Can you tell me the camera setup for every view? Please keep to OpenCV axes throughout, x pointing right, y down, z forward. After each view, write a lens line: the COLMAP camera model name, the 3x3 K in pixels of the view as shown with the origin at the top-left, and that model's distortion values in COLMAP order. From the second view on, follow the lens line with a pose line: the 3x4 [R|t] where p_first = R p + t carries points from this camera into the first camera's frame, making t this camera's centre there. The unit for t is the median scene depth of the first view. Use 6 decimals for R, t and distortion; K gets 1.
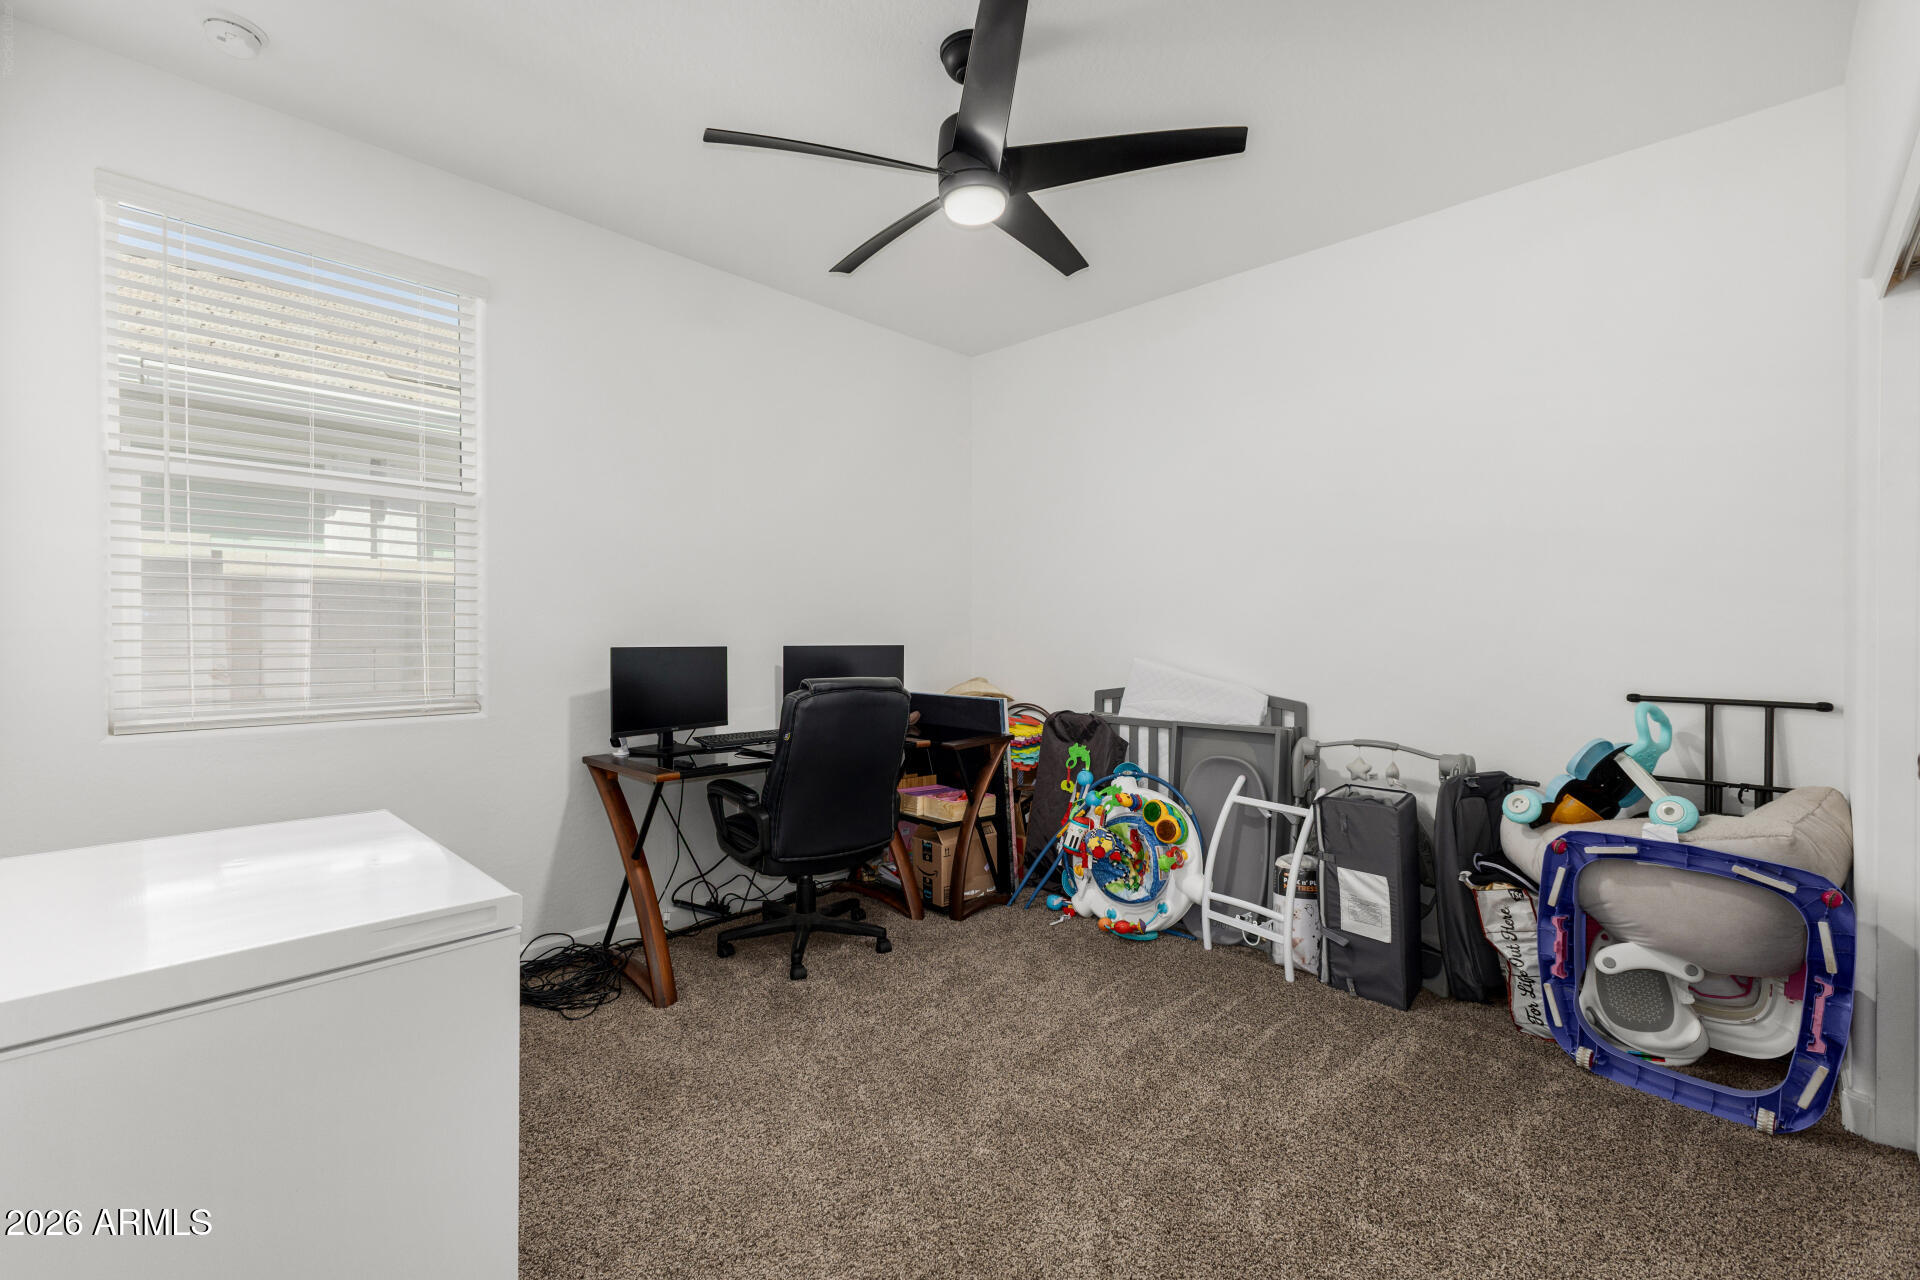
lens RADIAL K [[831.2, 0, 954.7], [0, 831.2, 650.0], [0, 0, 1]] dist [0.009024, -0.000070]
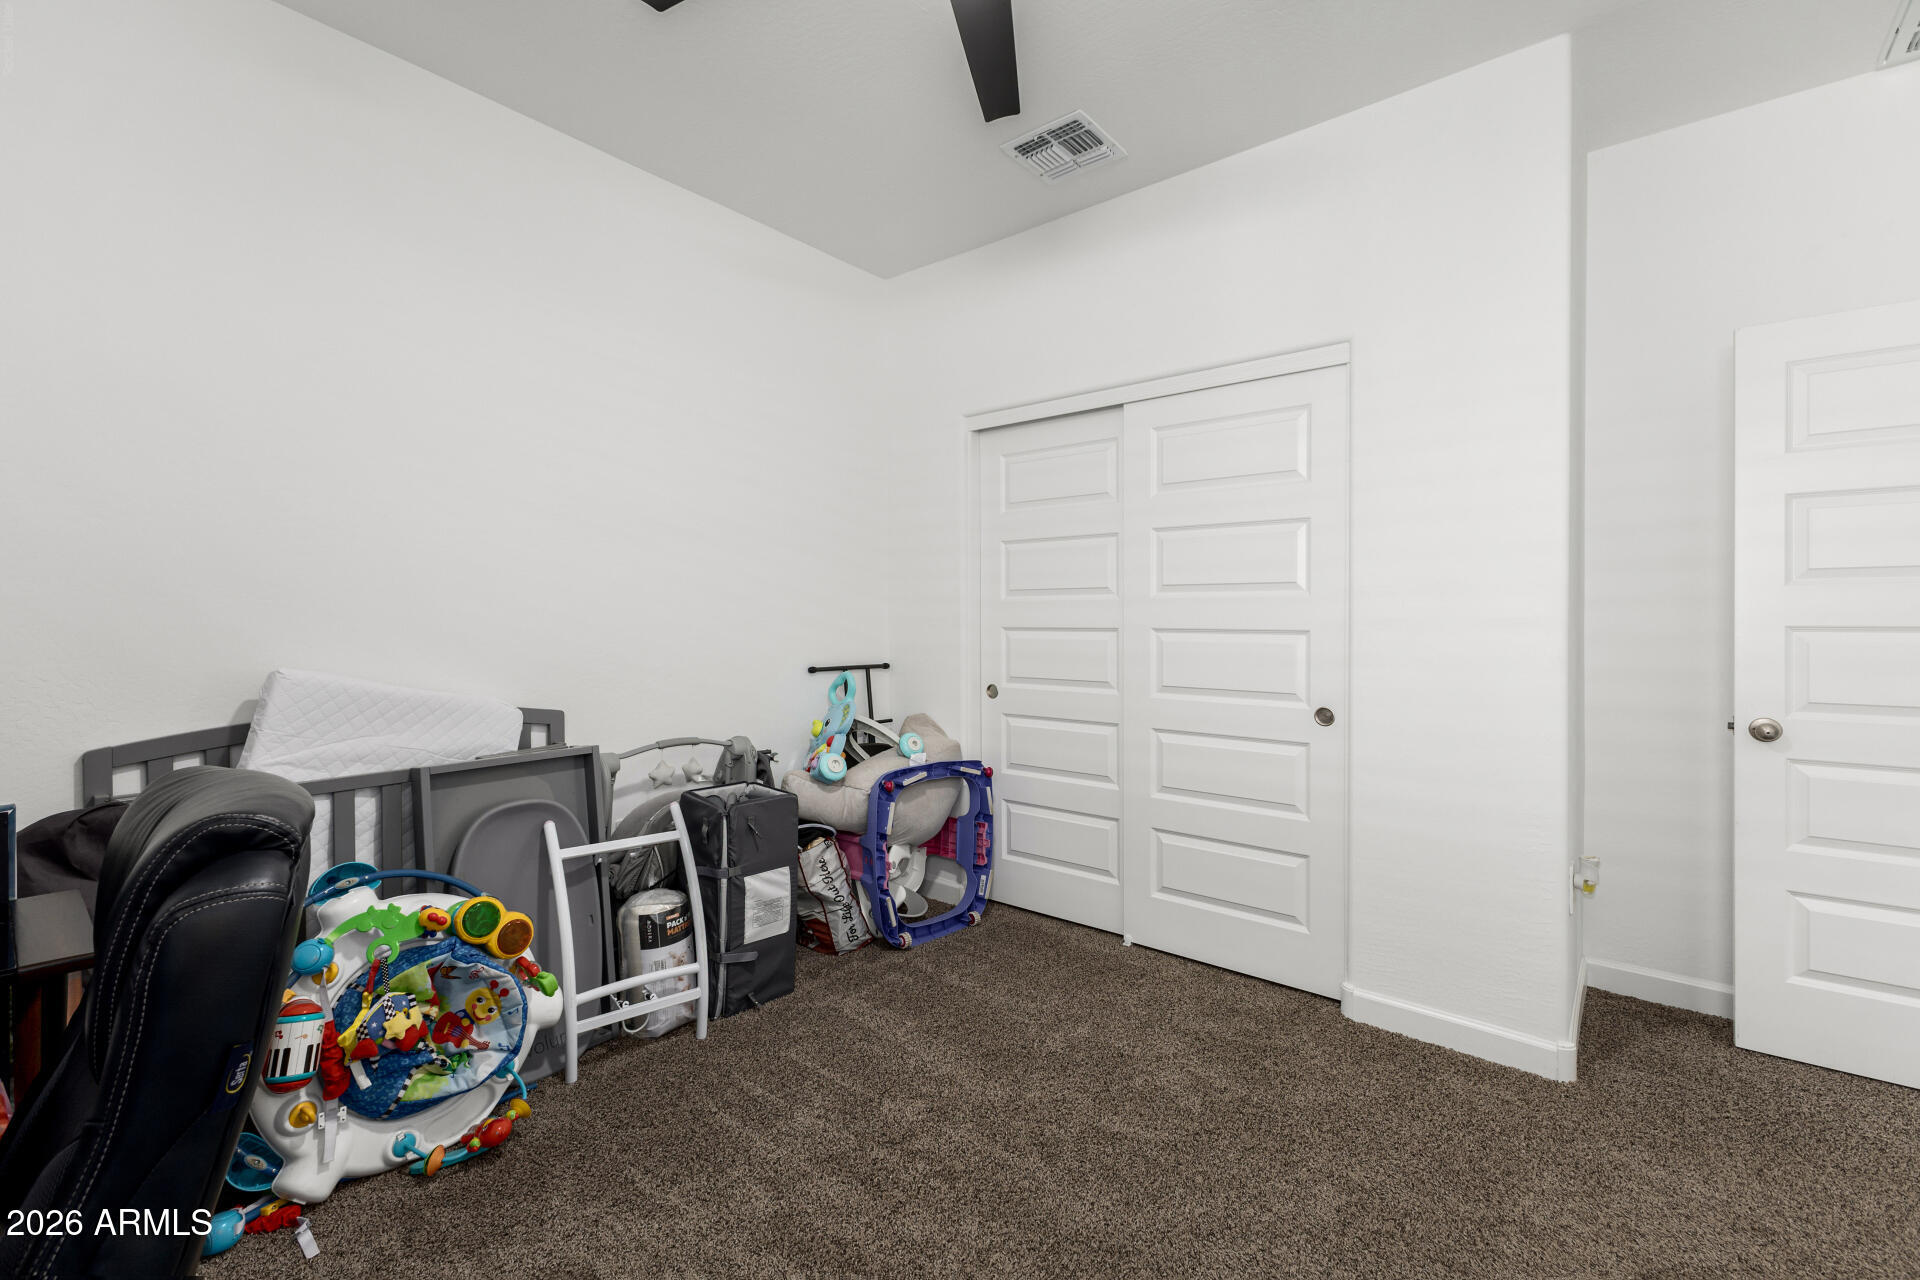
lens RADIAL K [[831.2, 0, 954.7], [0, 831.2, 650.0], [0, 0, 1]] dist [0.009024, -0.000070]
pose [[-0.080019, -0.034677, 0.996190, -0.452812], [0.029002, 0.998891, 0.037100, -0.013499], [-0.996371, 0.031860, -0.078924, 0.838053]]
